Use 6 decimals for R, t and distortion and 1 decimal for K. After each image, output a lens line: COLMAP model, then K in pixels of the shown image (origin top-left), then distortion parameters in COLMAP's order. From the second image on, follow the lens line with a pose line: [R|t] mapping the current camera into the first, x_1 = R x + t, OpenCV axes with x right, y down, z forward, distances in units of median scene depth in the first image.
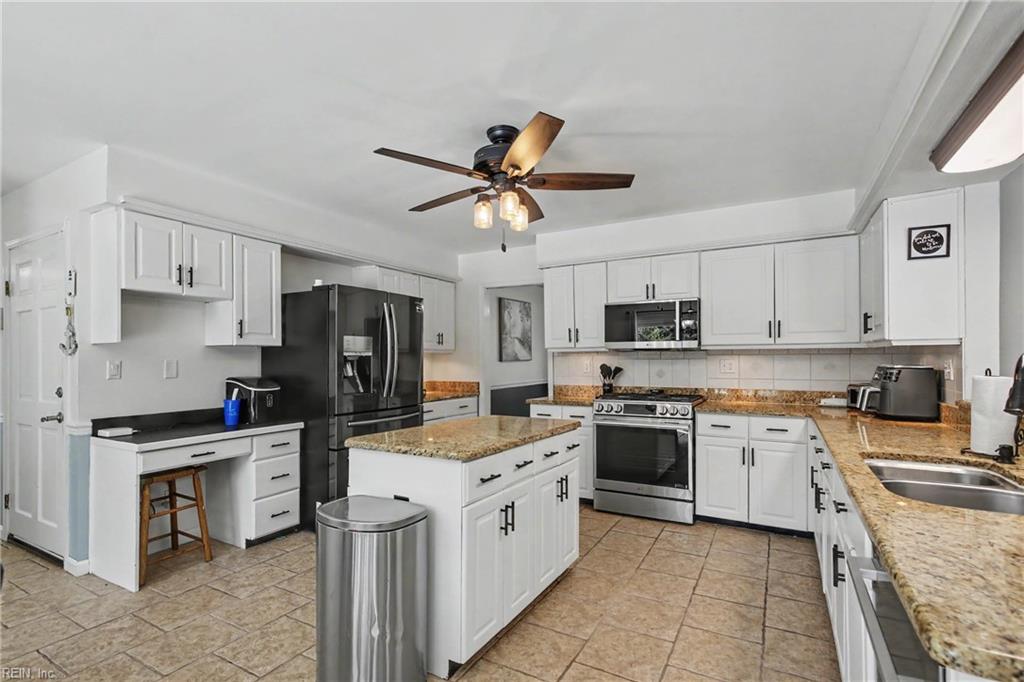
lens RADIAL K [[475.0, 0, 524.3], [0, 475.0, 355.4], [0, 0, 1]] dist [0.003435, -0.001132]
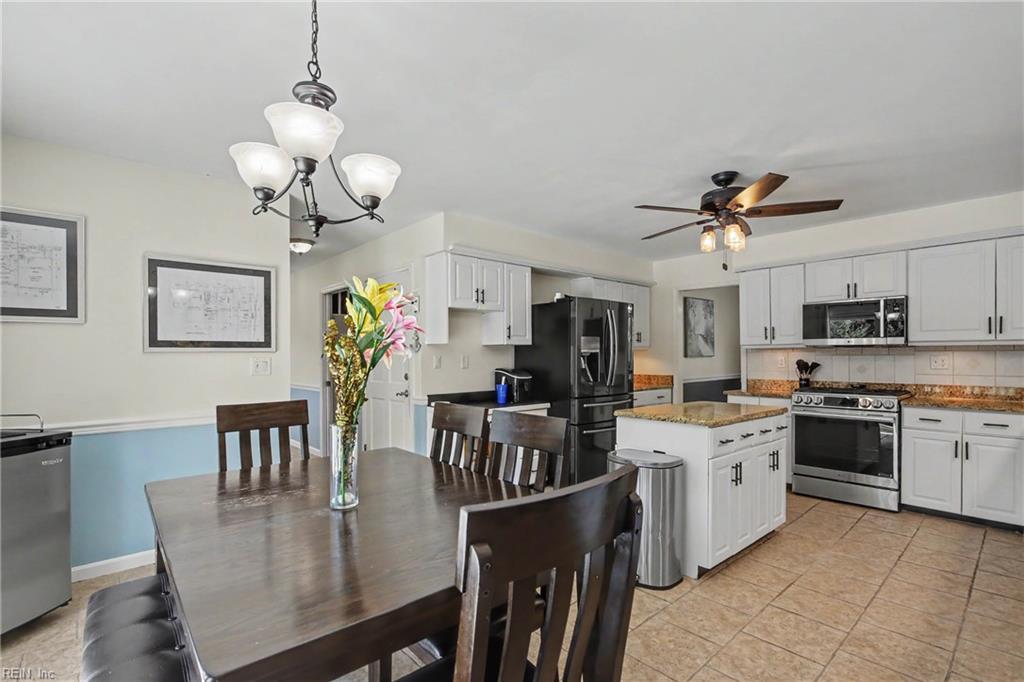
lens RADIAL K [[475.0, 0, 547.0], [0, 475.0, 356.4], [0, 0, 1]] dist [0.003435, -0.001132]
pose [[0.957238, 0.001866, -0.289297, -0.093577], [0.001211, 0.999945, 0.010458, -0.001298], [0.289300, -0.010361, 0.957182, -0.252884]]
